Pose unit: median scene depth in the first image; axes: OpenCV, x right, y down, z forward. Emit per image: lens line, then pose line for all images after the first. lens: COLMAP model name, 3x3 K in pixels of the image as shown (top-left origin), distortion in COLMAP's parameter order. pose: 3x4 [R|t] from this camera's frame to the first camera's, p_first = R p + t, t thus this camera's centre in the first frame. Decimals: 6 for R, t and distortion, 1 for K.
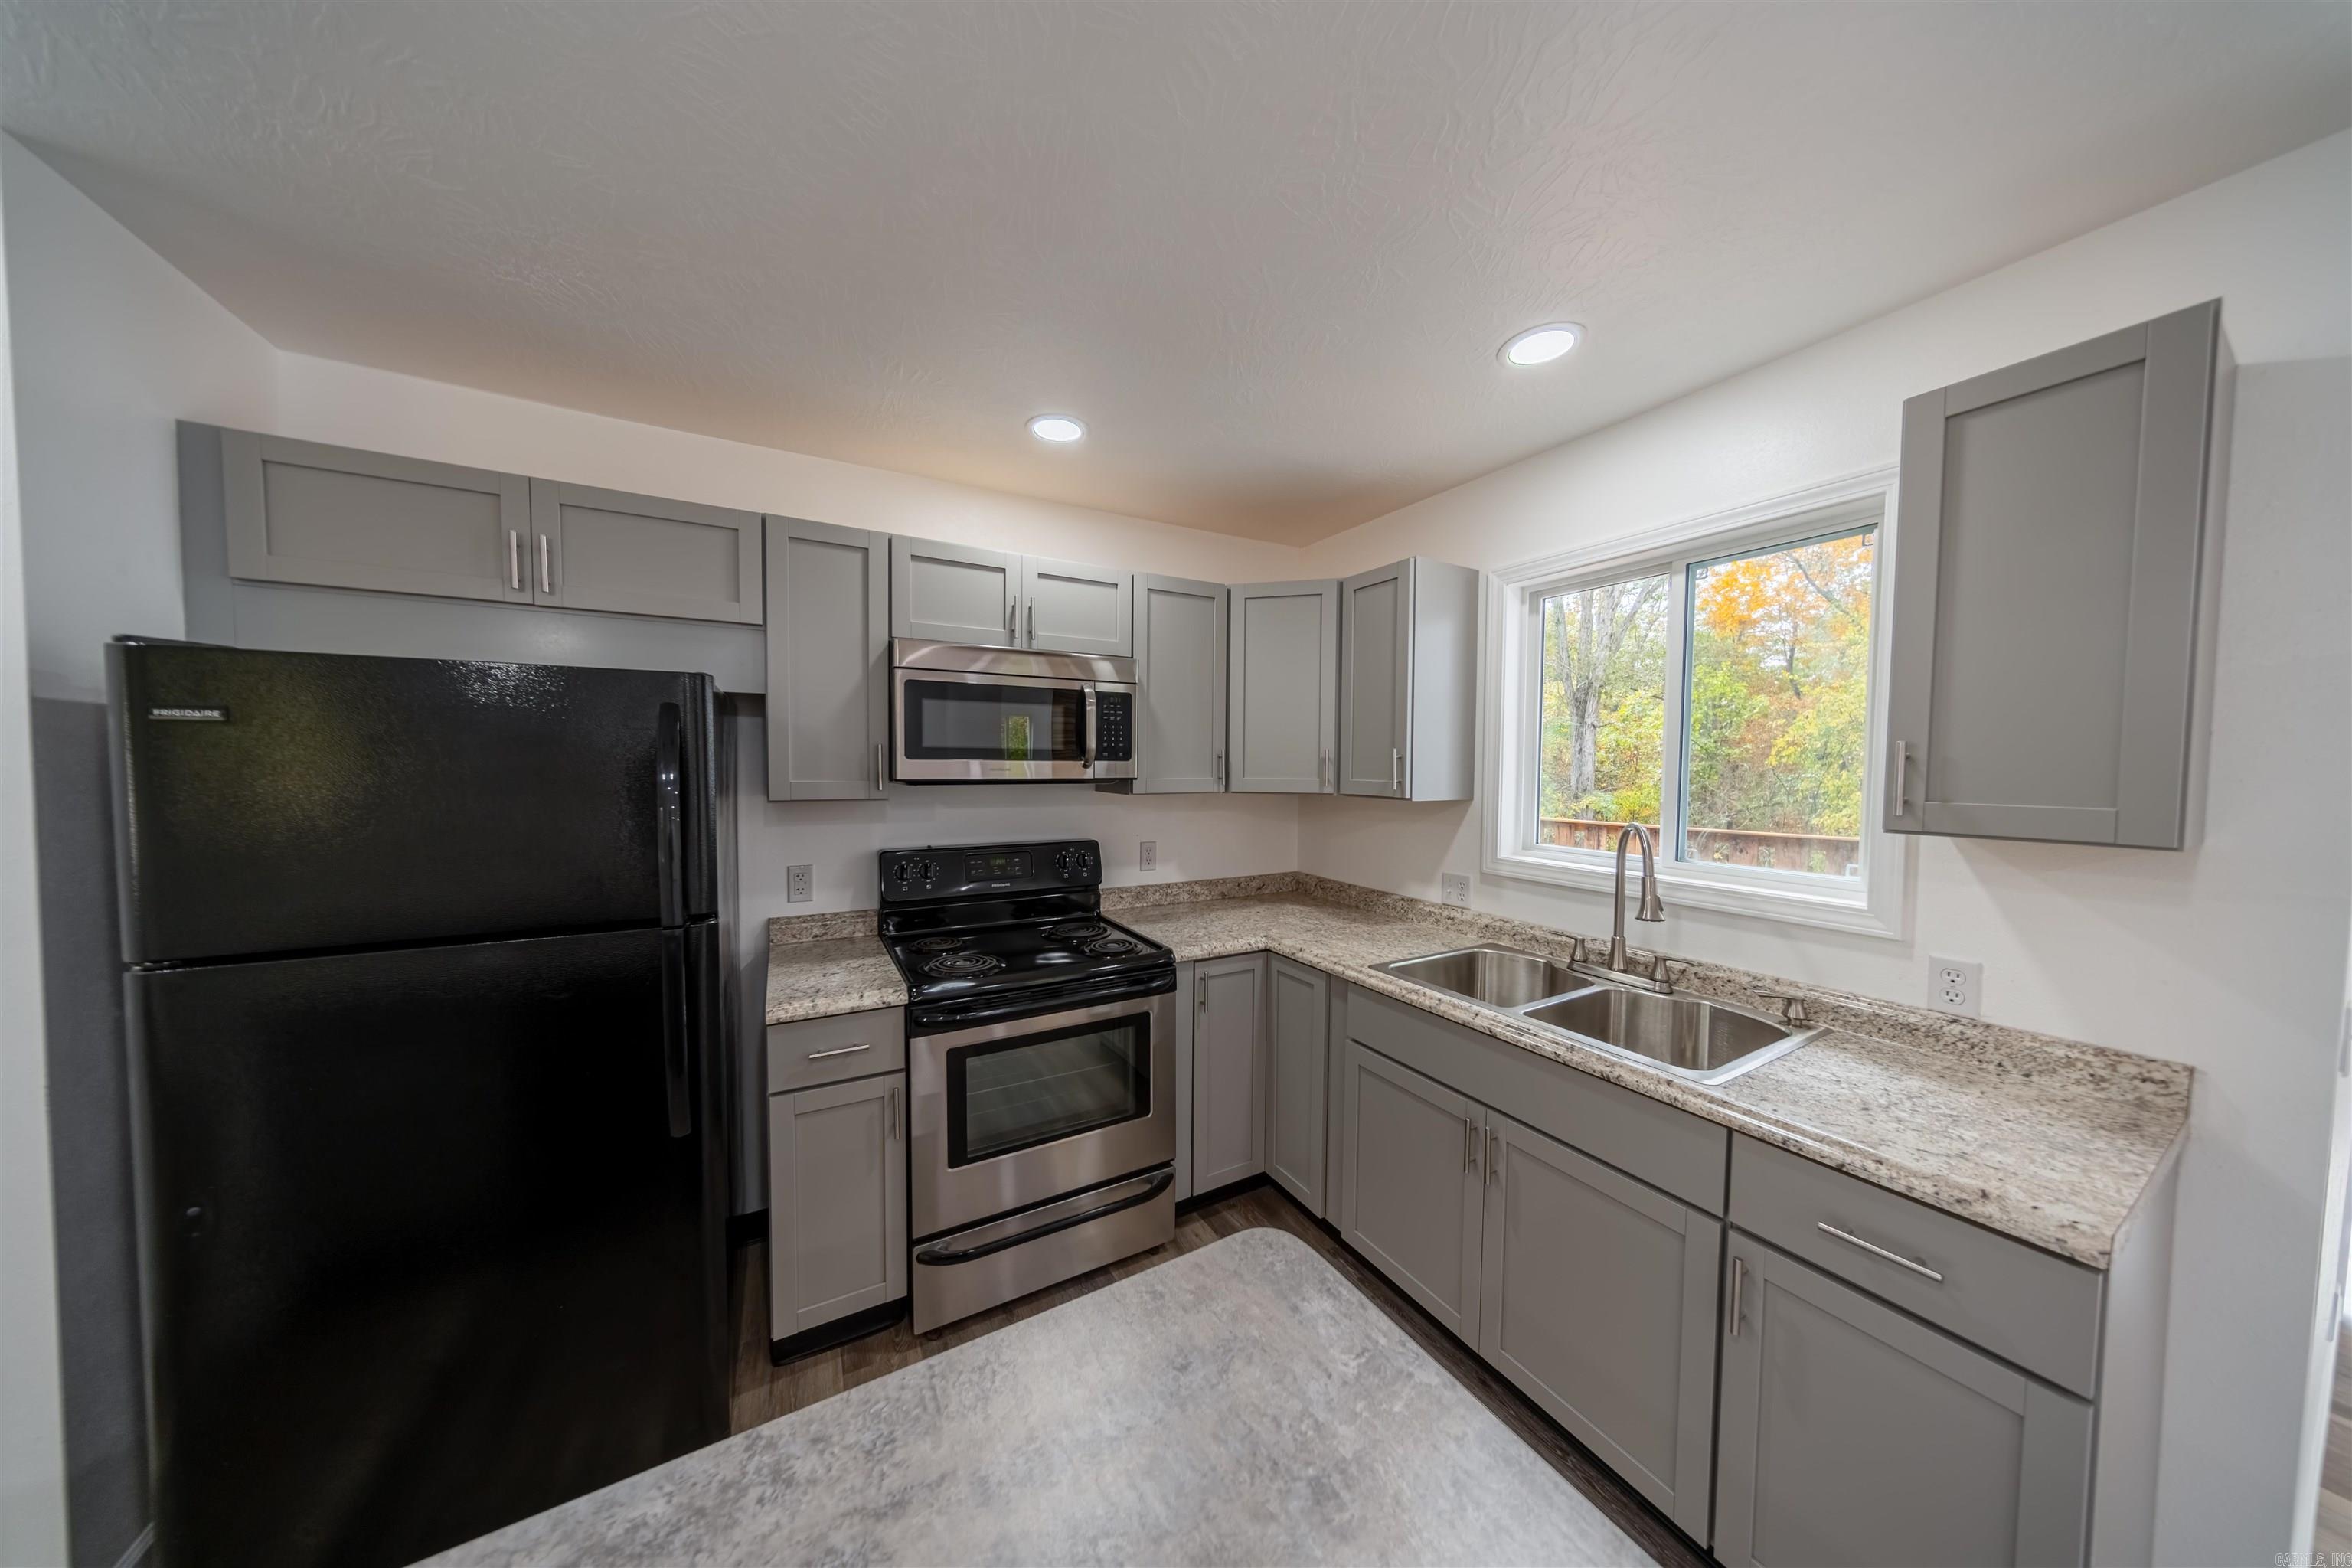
lens RADIAL K [[676.9, 0, 1172.6], [0, 676.9, 785.6], [0, 0, 1]] dist [-0.012548, 0.003525]
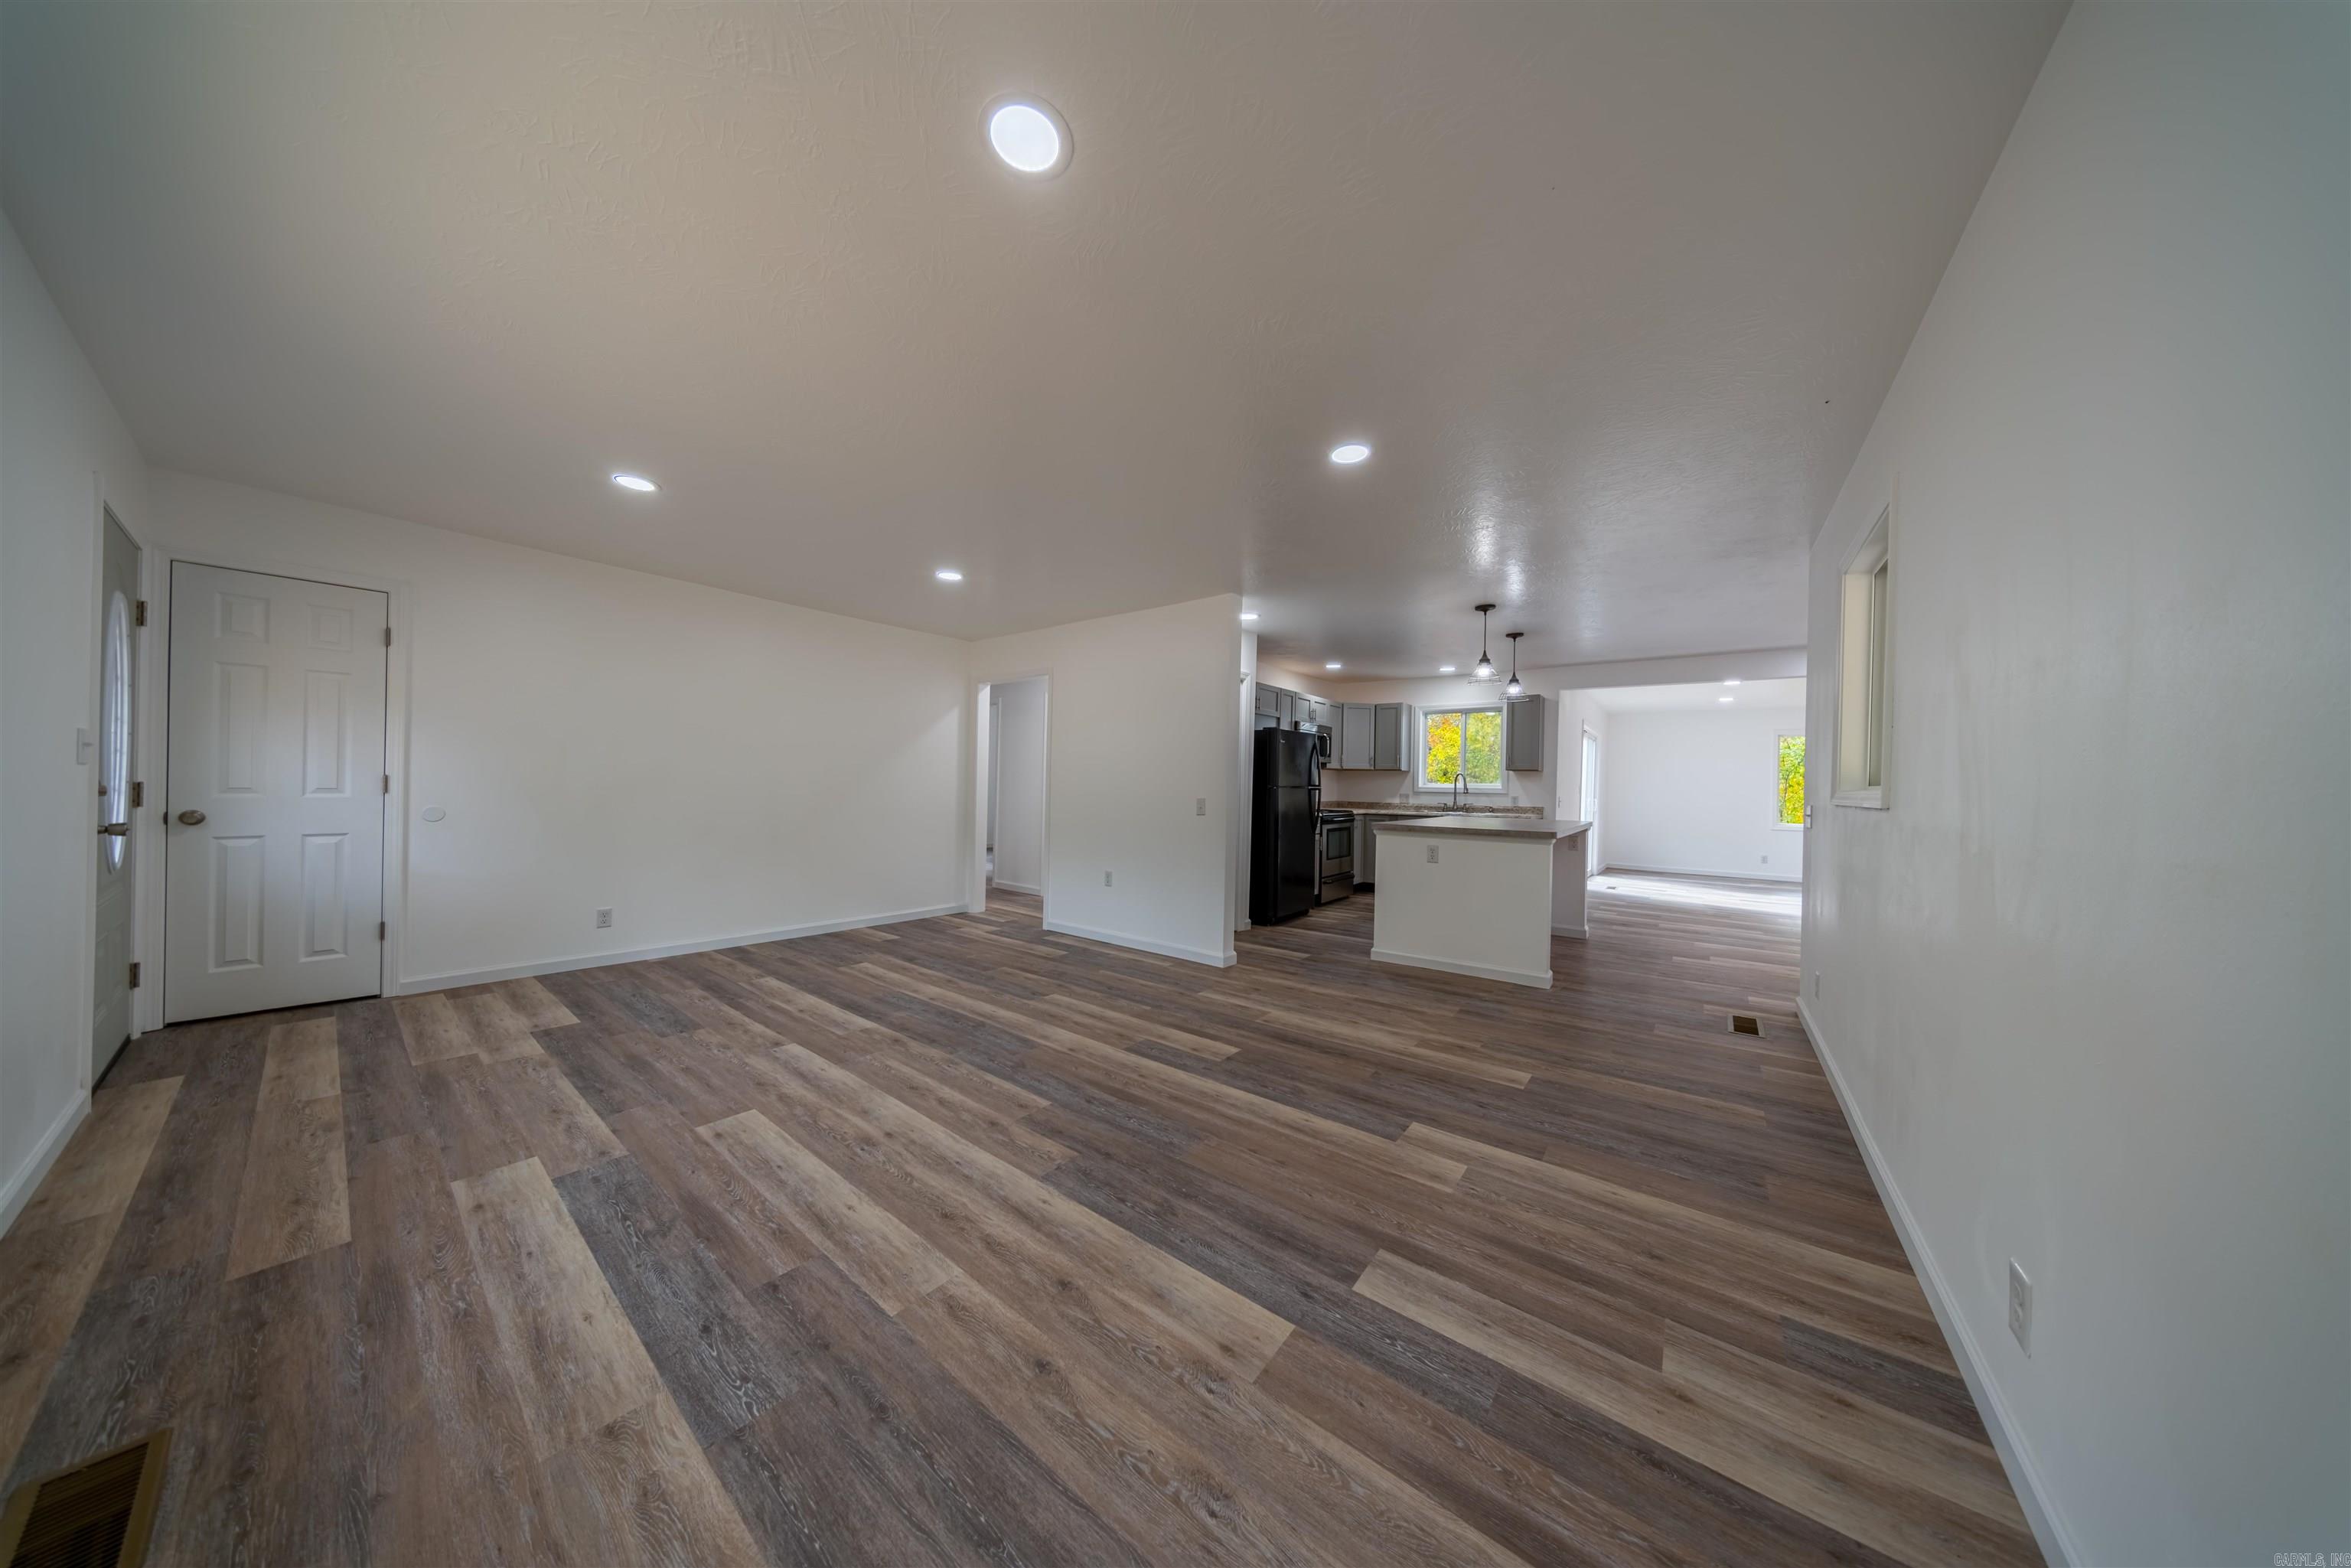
lens RADIAL K [[676.6, 0, 1172.1], [0, 676.6, 785.6], [0, 0, 1]] dist [-0.012548, 0.003525]
pose [[0.916052, 0.007720, 0.400984, -2.228508], [0.001257, 0.999755, -0.022120, 0.186673], [-0.401057, 0.020767, 0.915818, -1.806691]]
